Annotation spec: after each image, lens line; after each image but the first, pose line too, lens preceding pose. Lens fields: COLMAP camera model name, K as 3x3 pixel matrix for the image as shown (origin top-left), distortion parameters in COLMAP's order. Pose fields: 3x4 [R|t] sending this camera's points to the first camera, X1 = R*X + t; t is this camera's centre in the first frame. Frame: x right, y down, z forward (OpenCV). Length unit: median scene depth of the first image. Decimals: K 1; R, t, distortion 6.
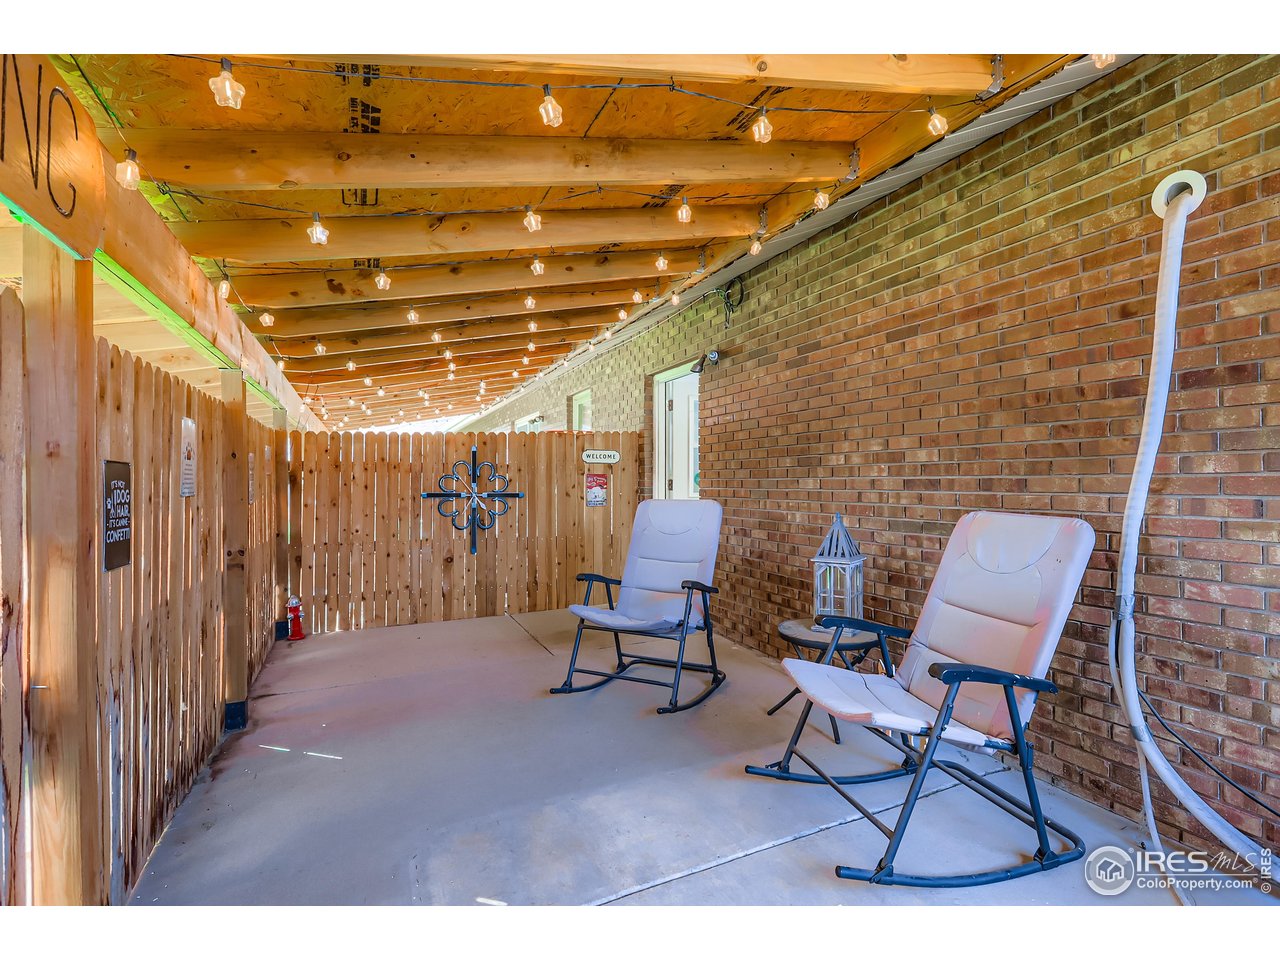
lens RADIAL K [[576.0, 0, 638.9], [0, 576.0, 483.9], [0, 0, 1]] dist [-0.011839, 0.000310]
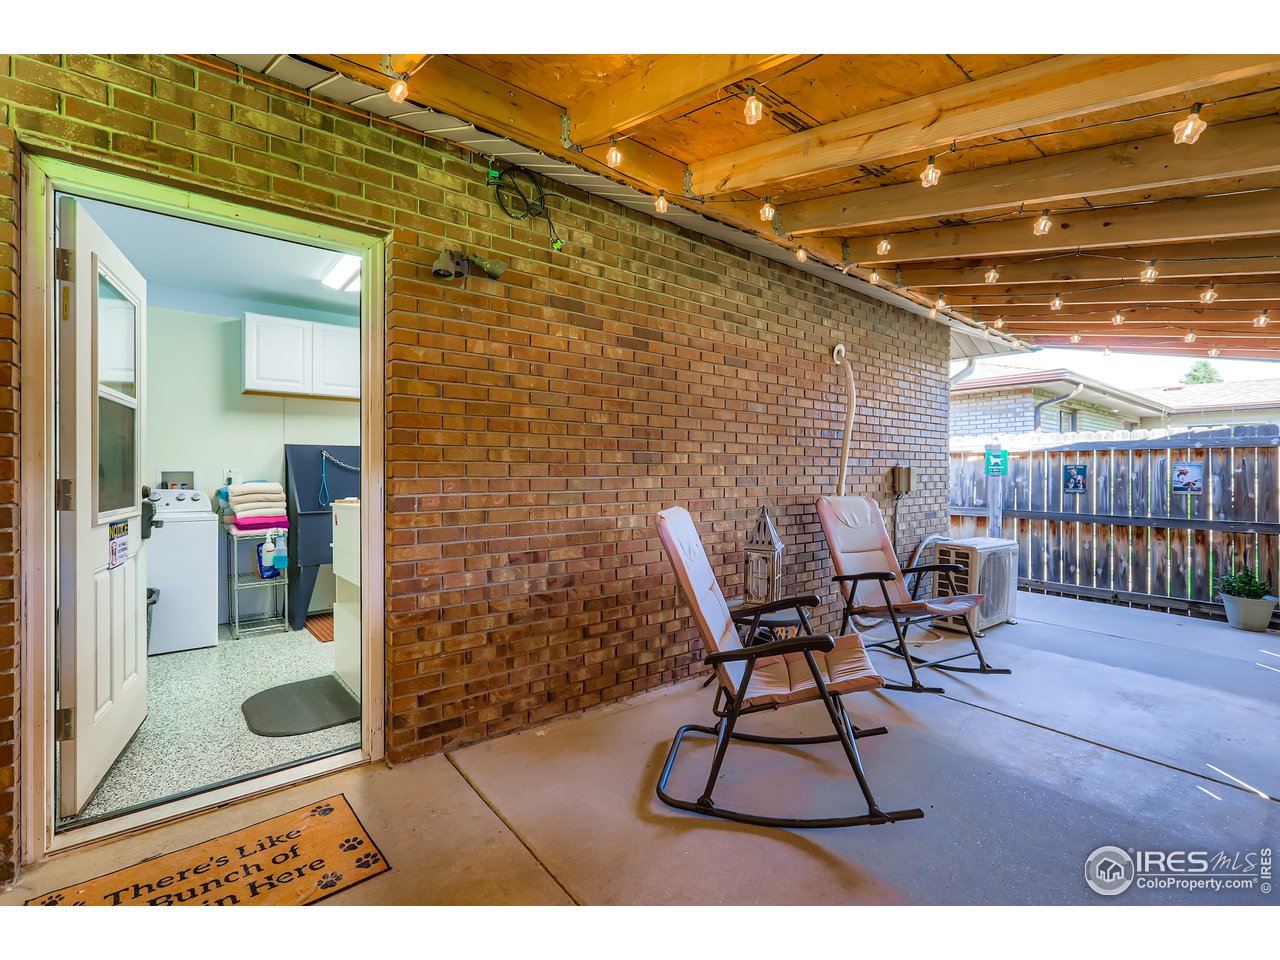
lens RADIAL K [[576.0, 0, 638.9], [0, 576.0, 483.9], [0, 0, 1]] dist [-0.011839, 0.000310]
pose [[-0.233510, -0.005079, 0.972341, -0.567366], [0.010875, 0.999910, 0.007834, -0.005551], [-0.972294, 0.012404, -0.233434, 1.180307]]
